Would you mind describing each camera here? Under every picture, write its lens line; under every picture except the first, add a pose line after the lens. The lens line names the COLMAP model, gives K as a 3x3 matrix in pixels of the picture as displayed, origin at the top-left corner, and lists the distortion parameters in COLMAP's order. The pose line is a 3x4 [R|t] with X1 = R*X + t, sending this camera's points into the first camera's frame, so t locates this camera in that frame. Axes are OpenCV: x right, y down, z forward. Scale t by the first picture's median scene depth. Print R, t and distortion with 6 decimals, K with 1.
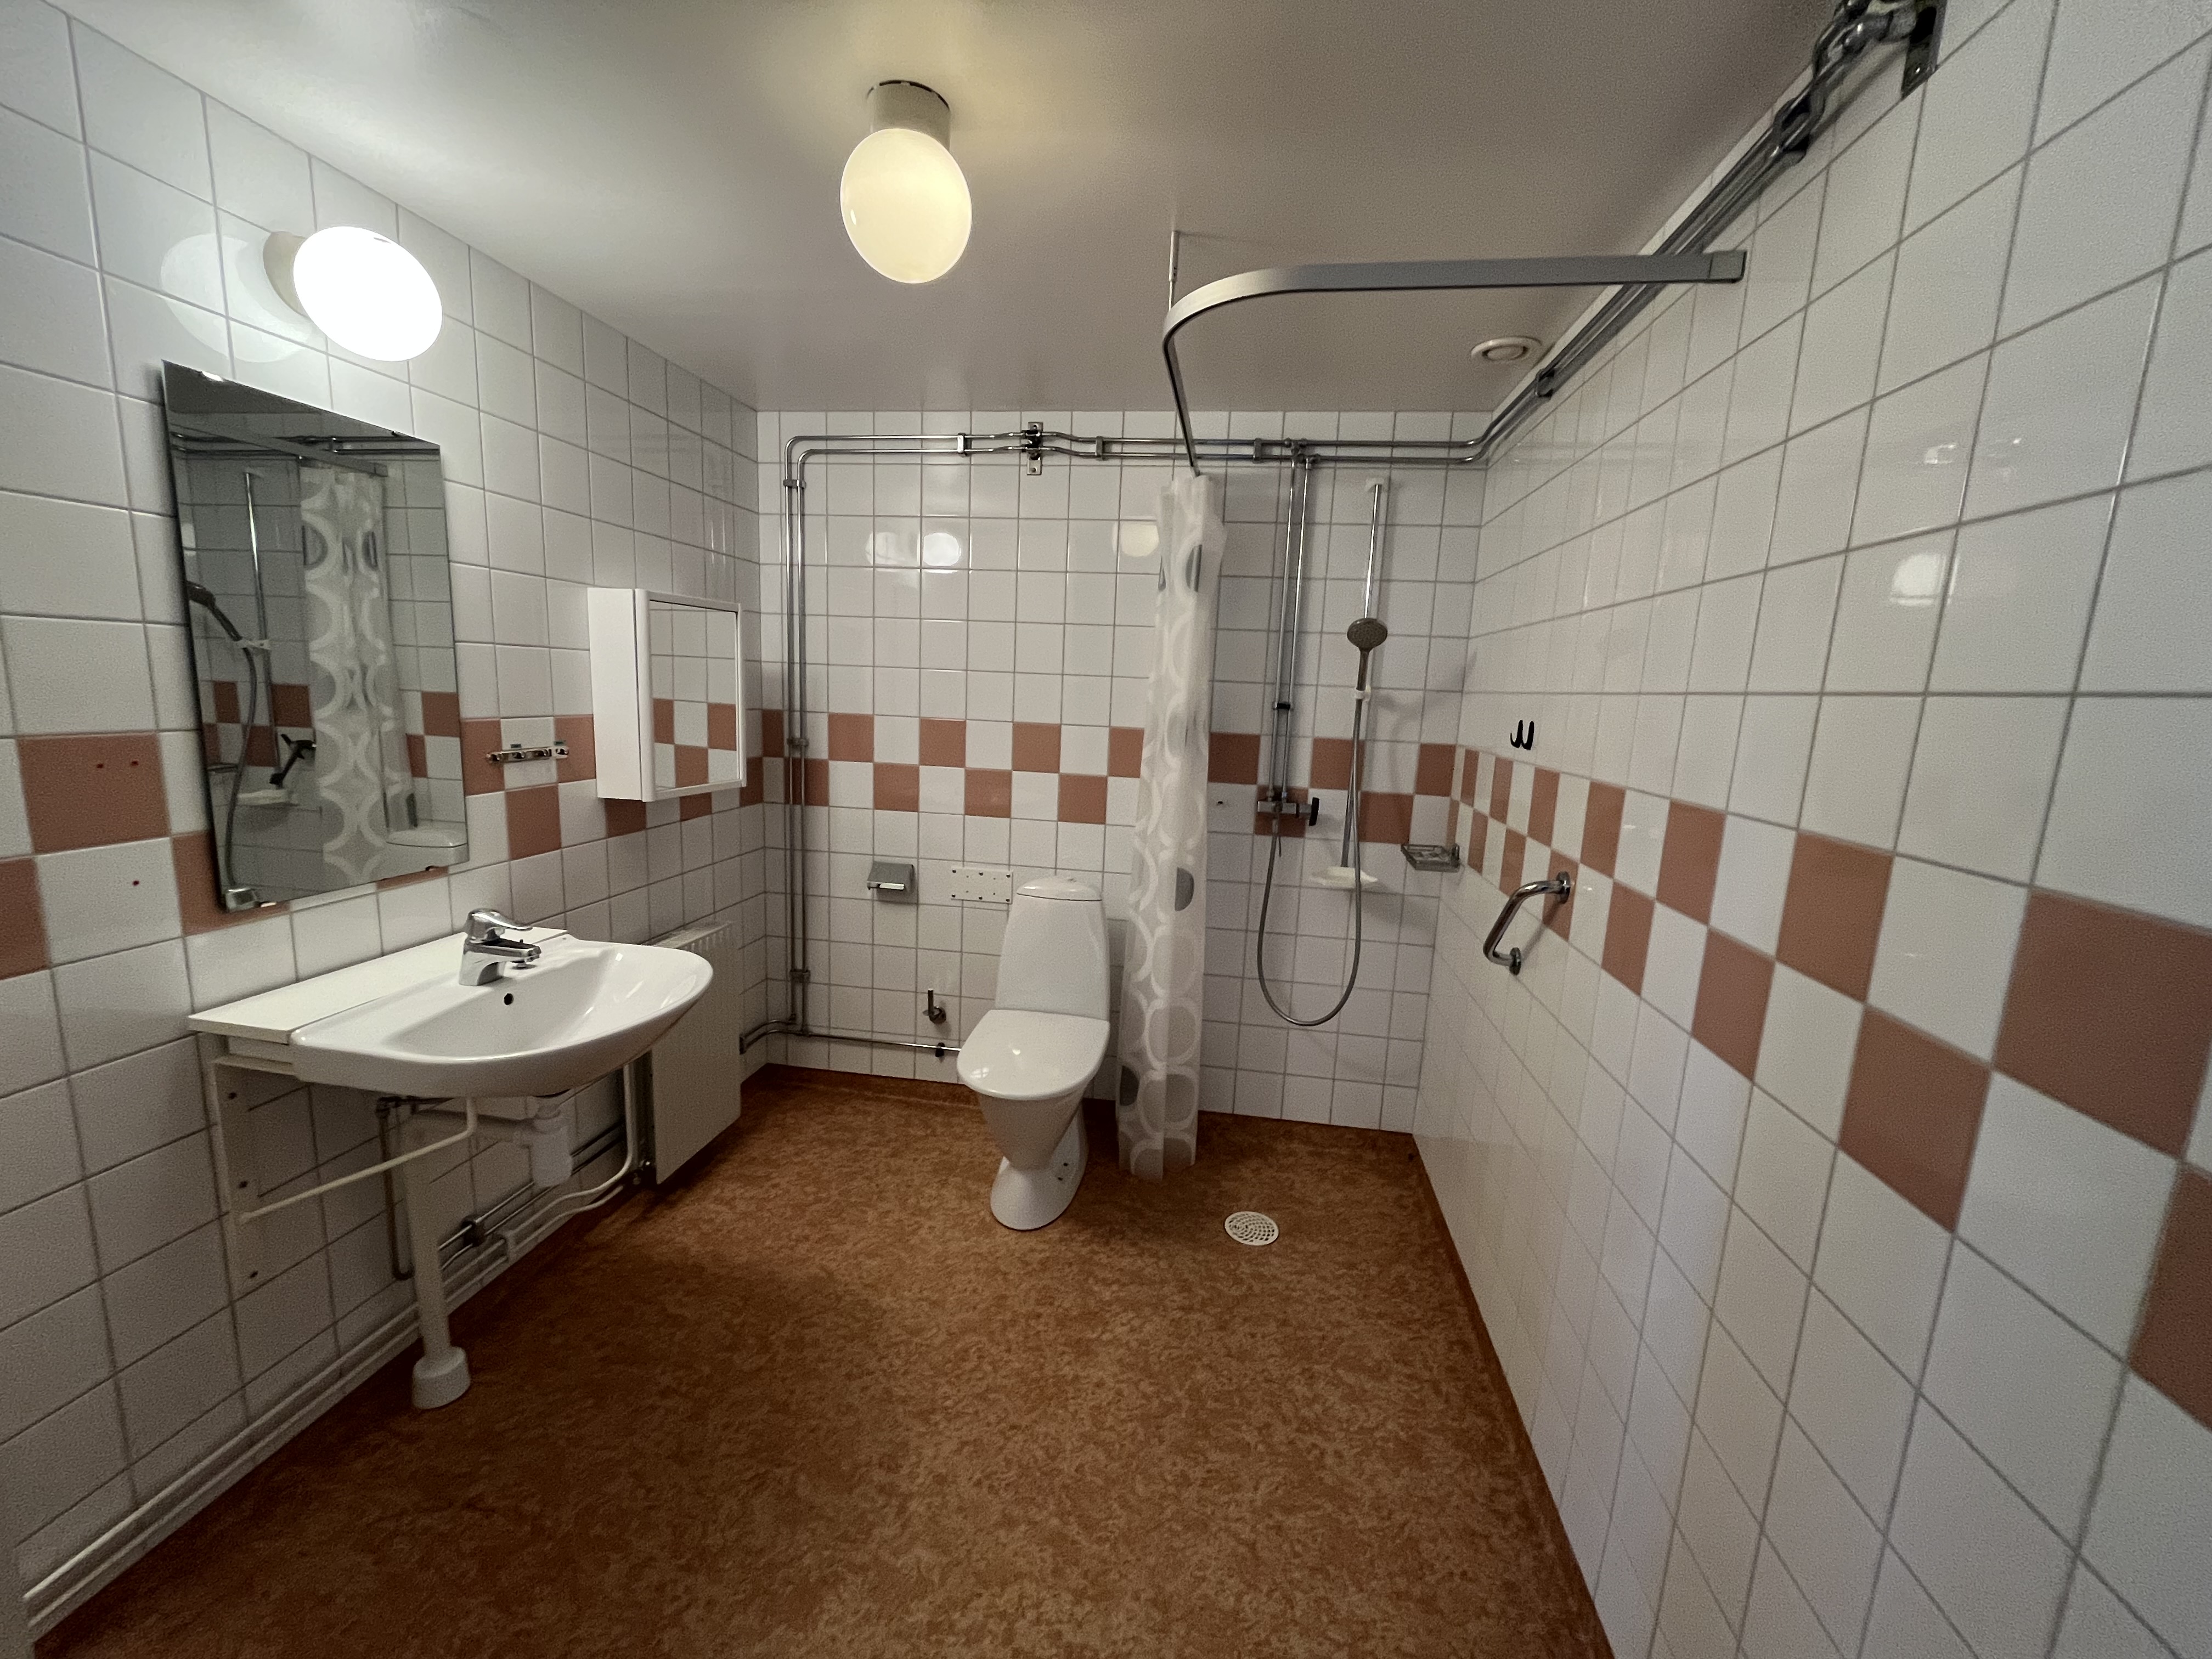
lens RADIAL K [[895.5, 0, 1101.6], [0, 895.5, 826.9], [0, 0, 1]] dist [-0.003248, -0.000180]
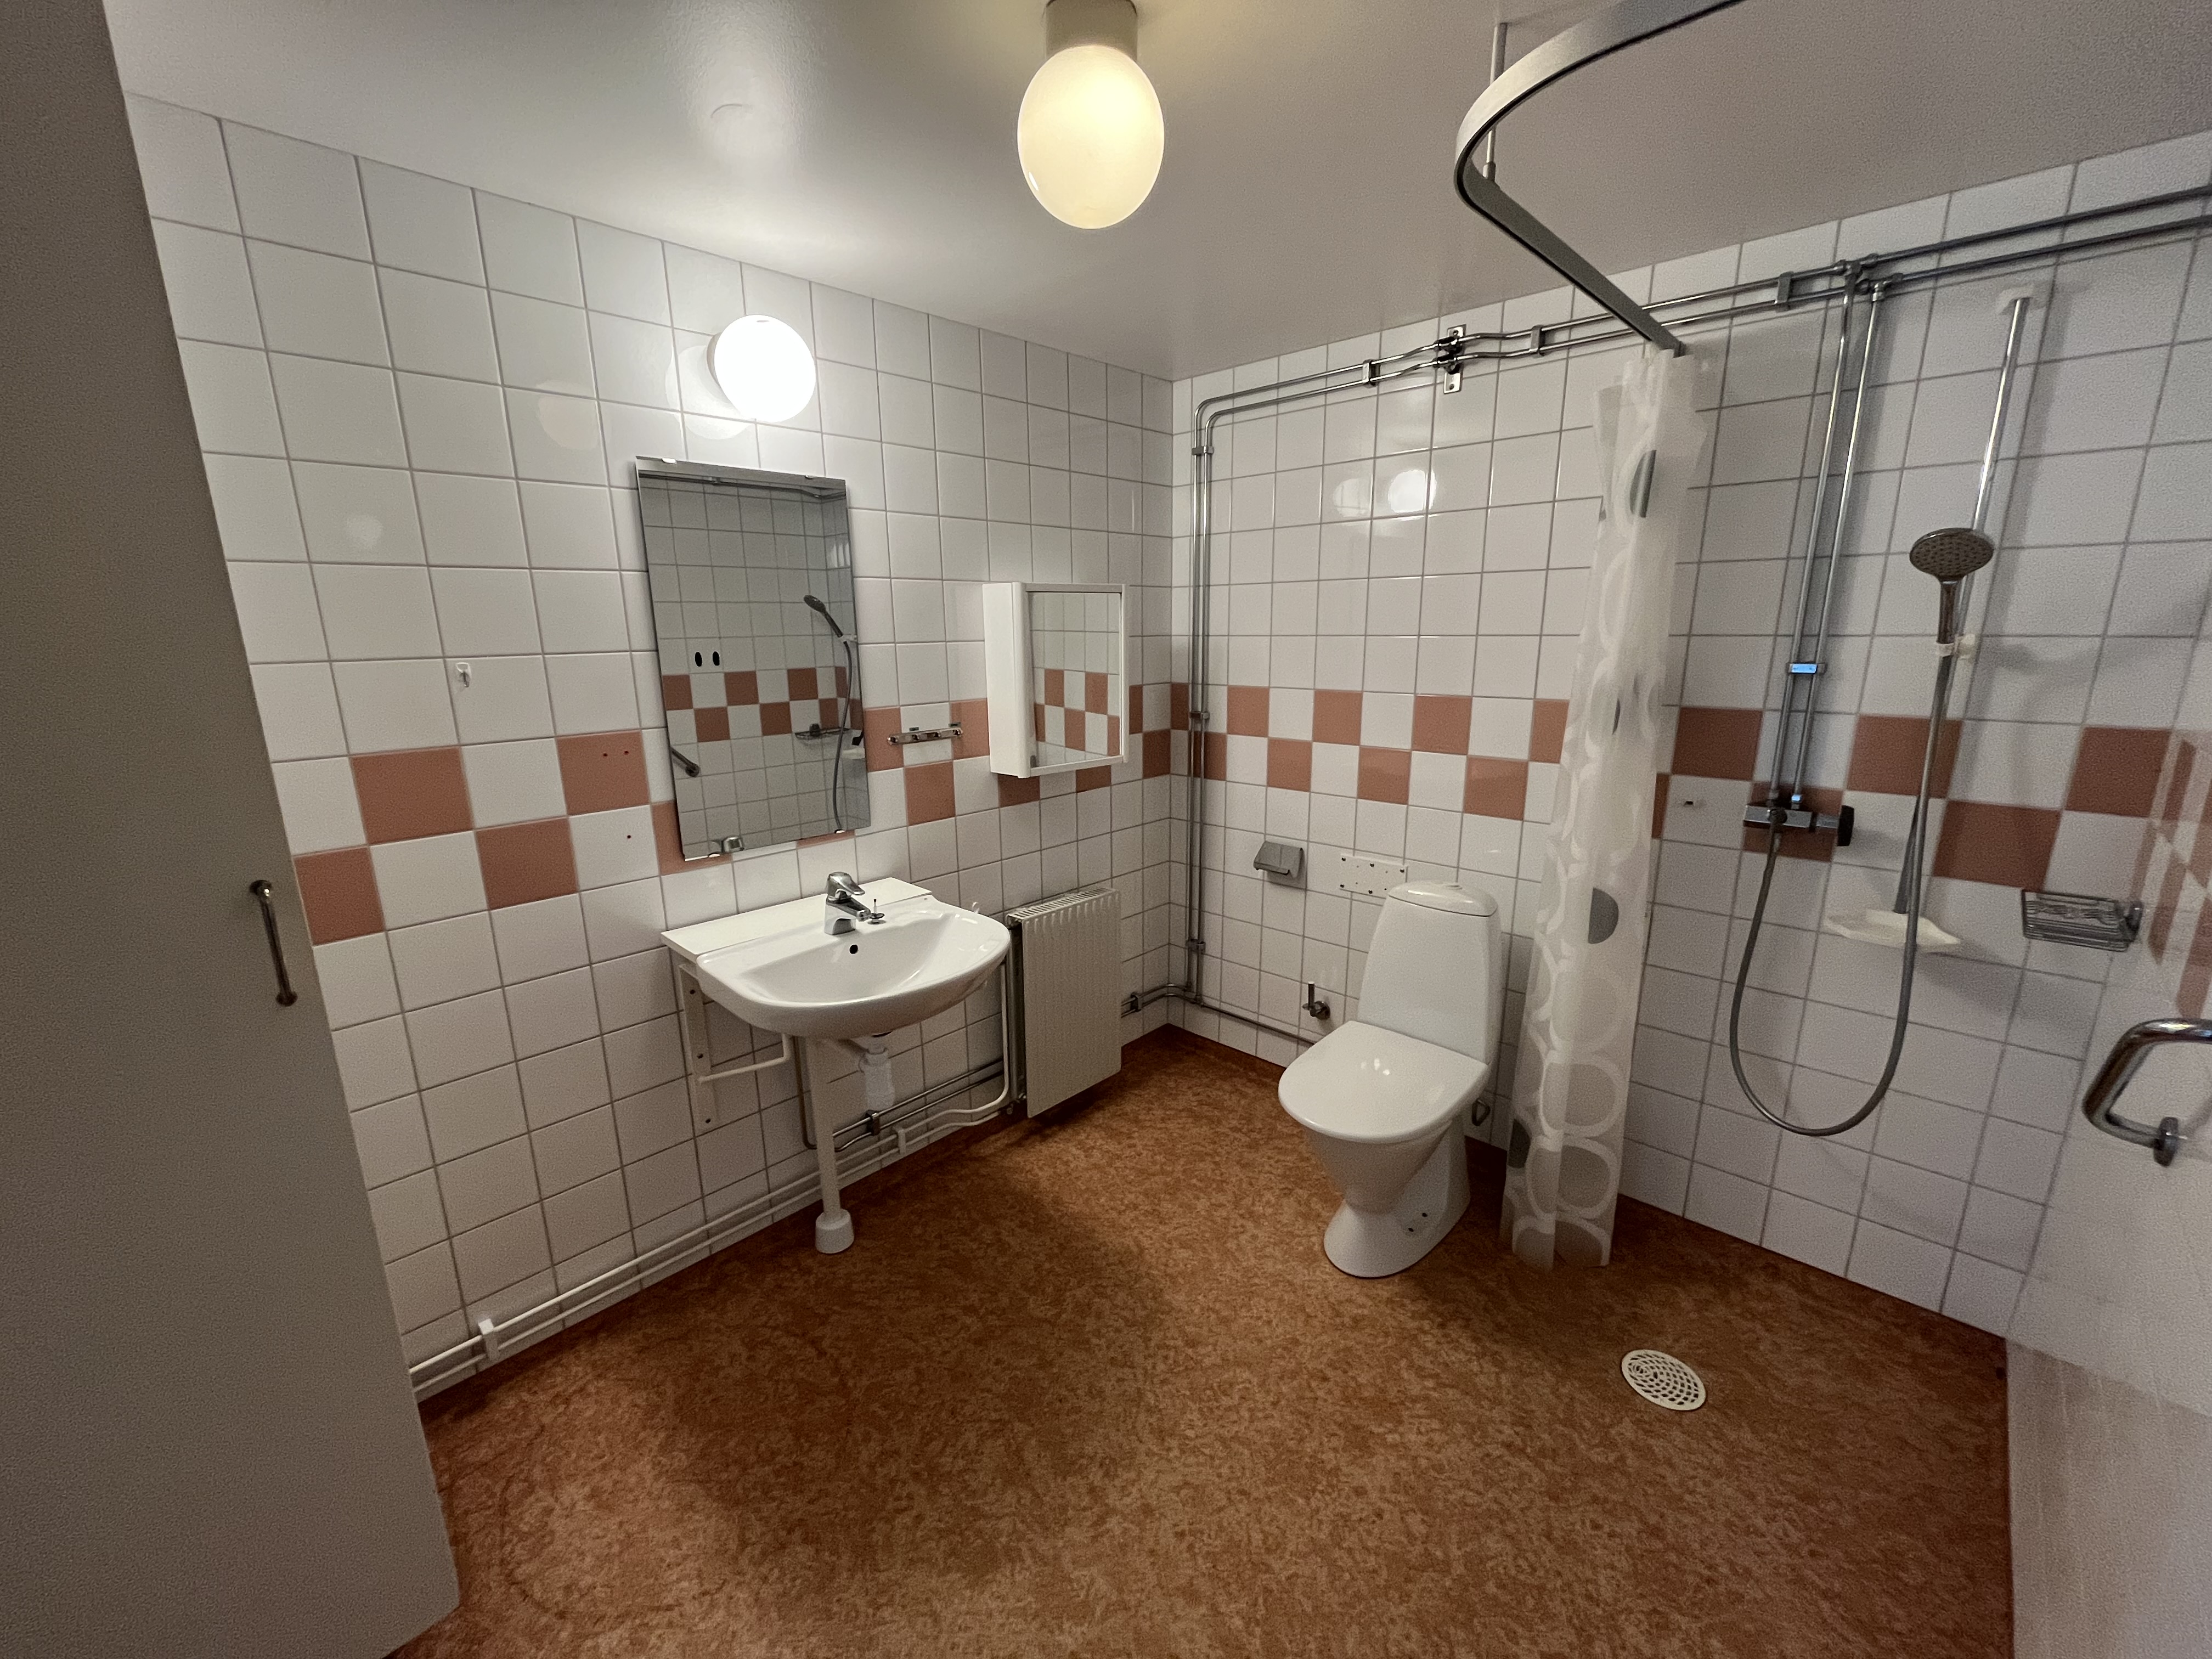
lens RADIAL K [[895.5, 0, 1117.6], [0, 895.5, 824.2], [0, 0, 1]] dist [-0.003248, -0.000180]
pose [[0.815686, 0.075821, -0.573504, 0.186353], [-0.041514, 0.996490, 0.072697, -0.047313], [0.577003, -0.035489, 0.815971, 0.144482]]
